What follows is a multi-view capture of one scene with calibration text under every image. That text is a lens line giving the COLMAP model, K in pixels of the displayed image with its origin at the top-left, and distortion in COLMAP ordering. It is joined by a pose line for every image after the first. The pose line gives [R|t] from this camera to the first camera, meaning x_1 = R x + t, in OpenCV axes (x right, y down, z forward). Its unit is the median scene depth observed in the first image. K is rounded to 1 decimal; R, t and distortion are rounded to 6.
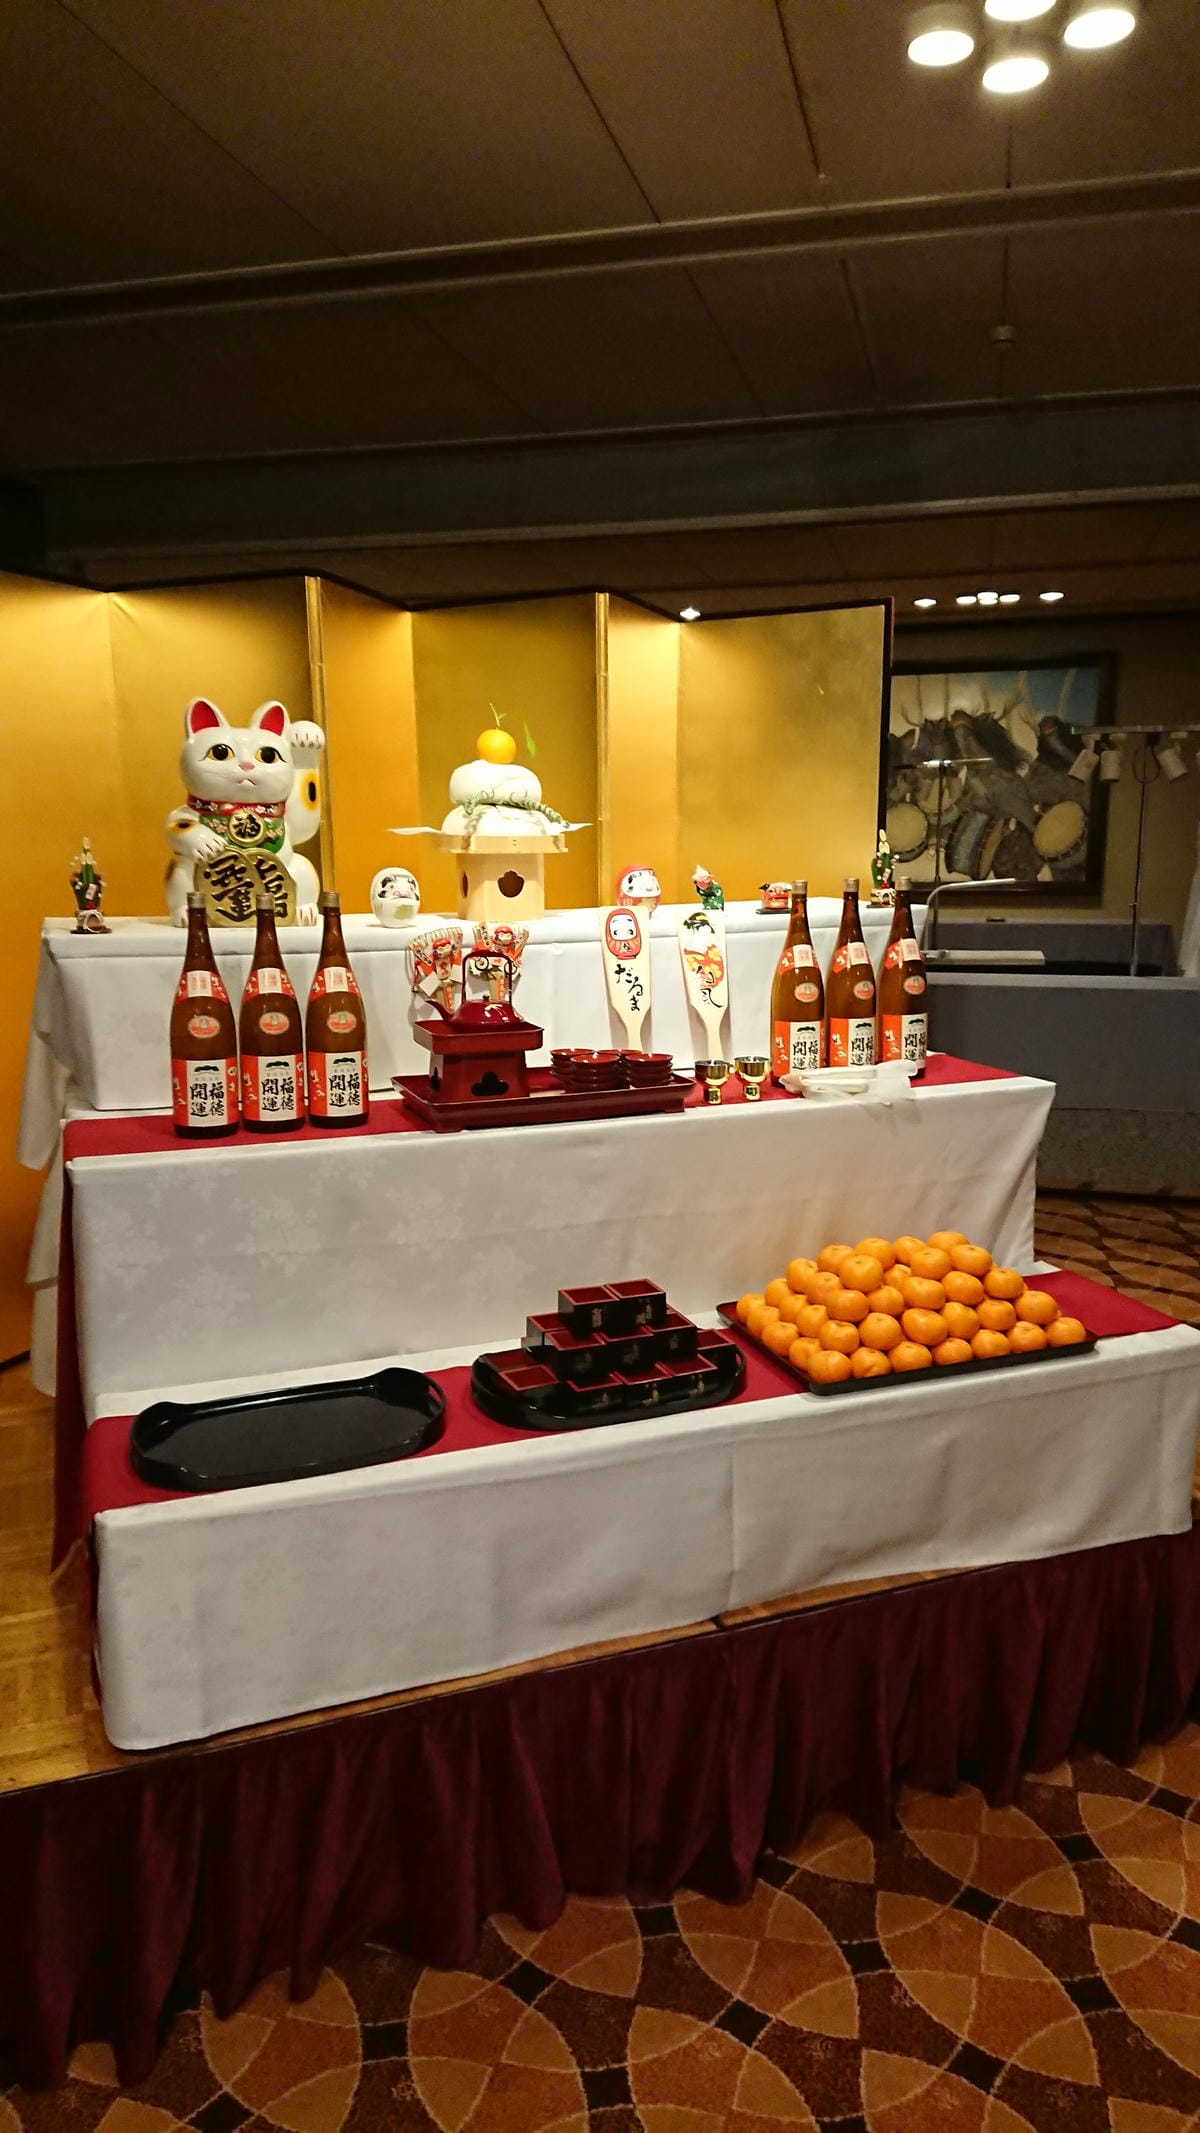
lens RADIAL K [[1405.0, 0, 602.9], [0, 1405.0, 1069.5], [0, 0, 1]] dist [0.002075, -0.003604]
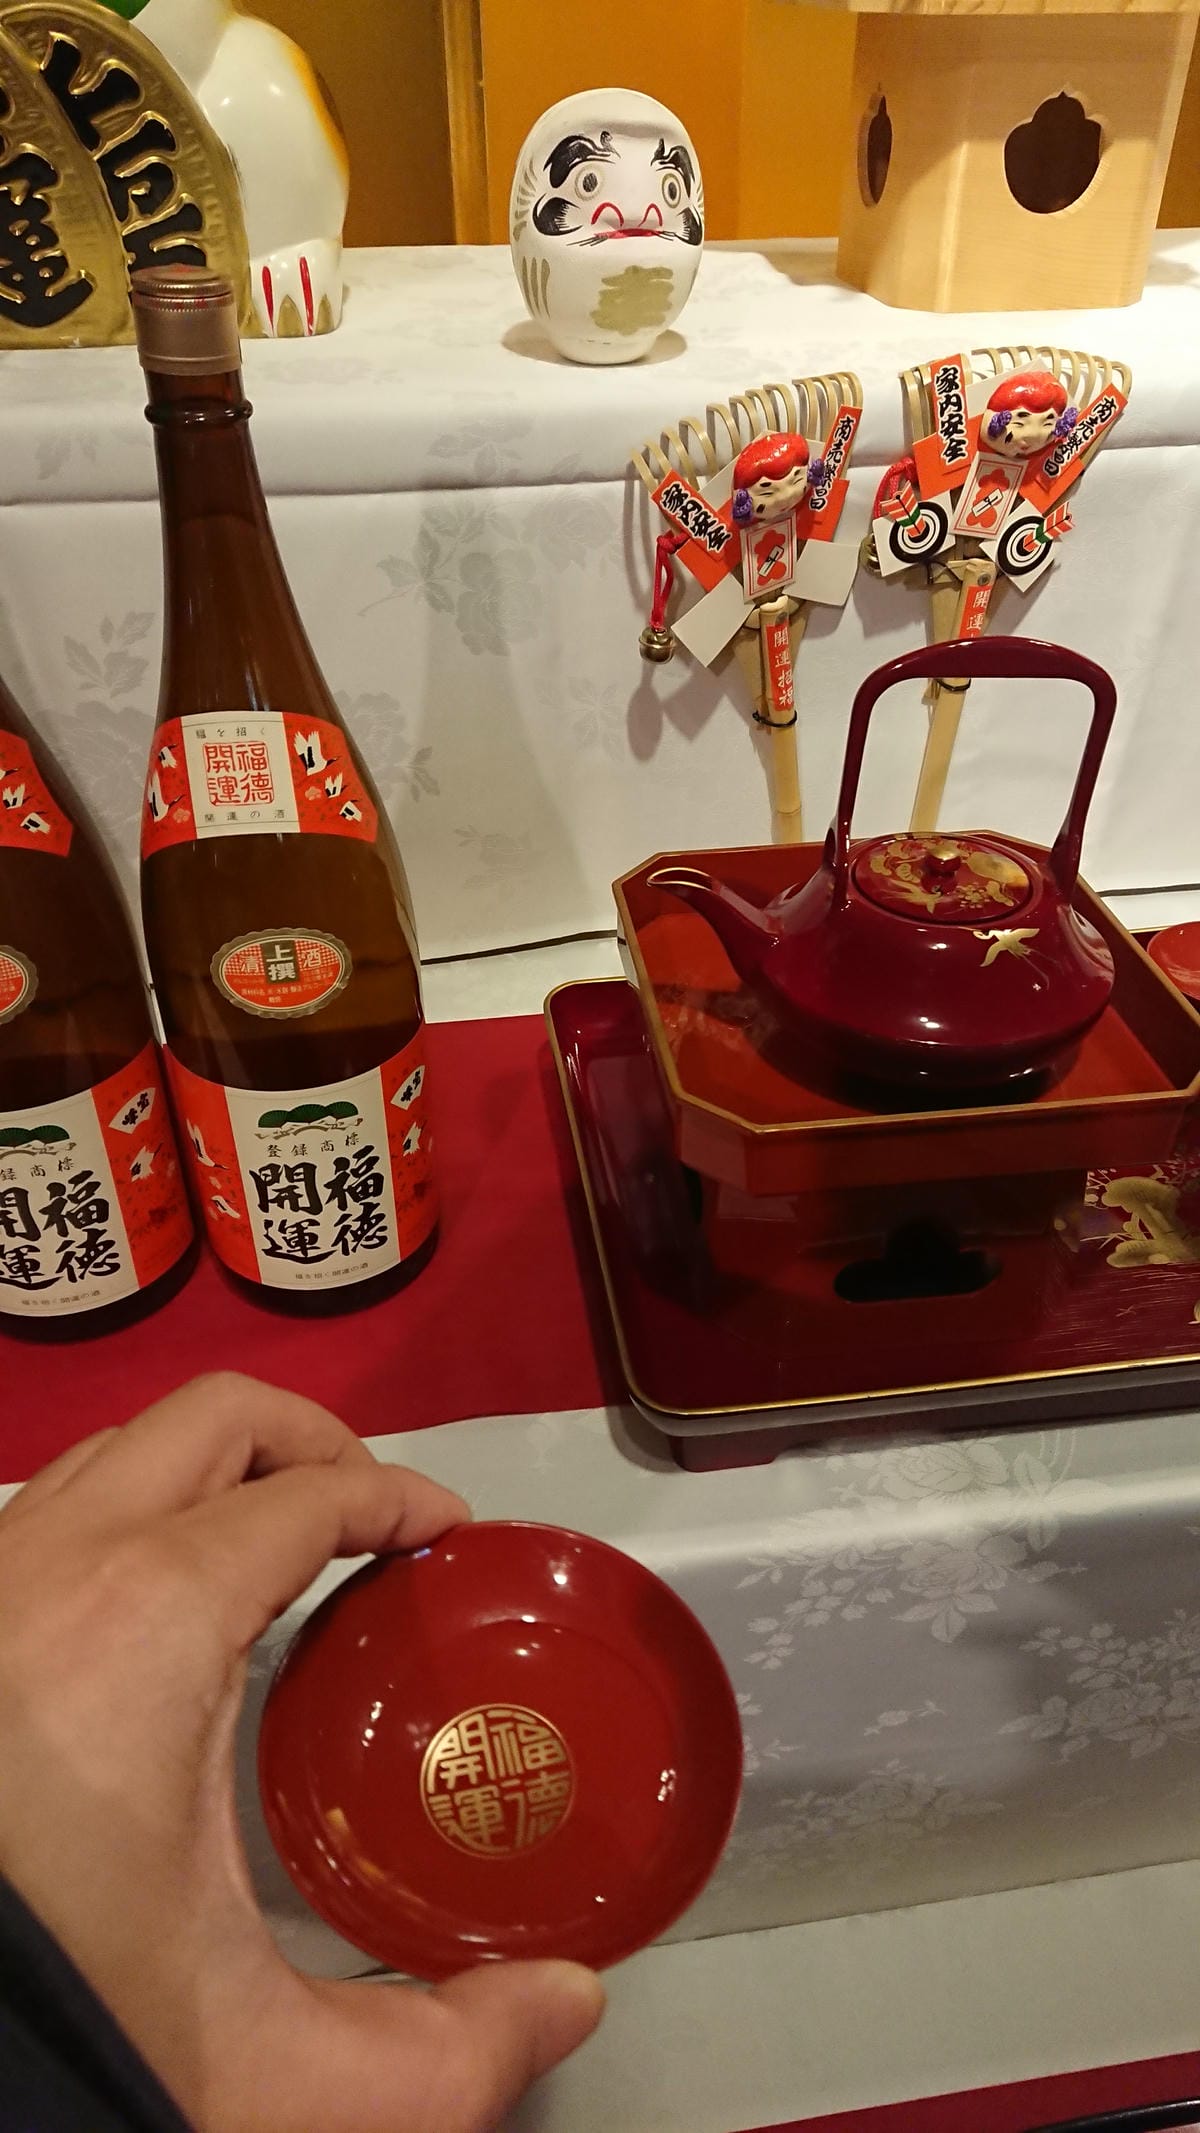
lens RADIAL K [[1405.0, 0, 565.0], [0, 1405.0, 1052.4], [0, 0, 1]] dist [0.002075, -0.003604]
pose [[0.973576, 0.131136, -0.186955, -0.089584], [-0.029337, 0.883720, 0.467096, -0.110997], [0.226469, -0.449269, 0.864216, 0.724843]]
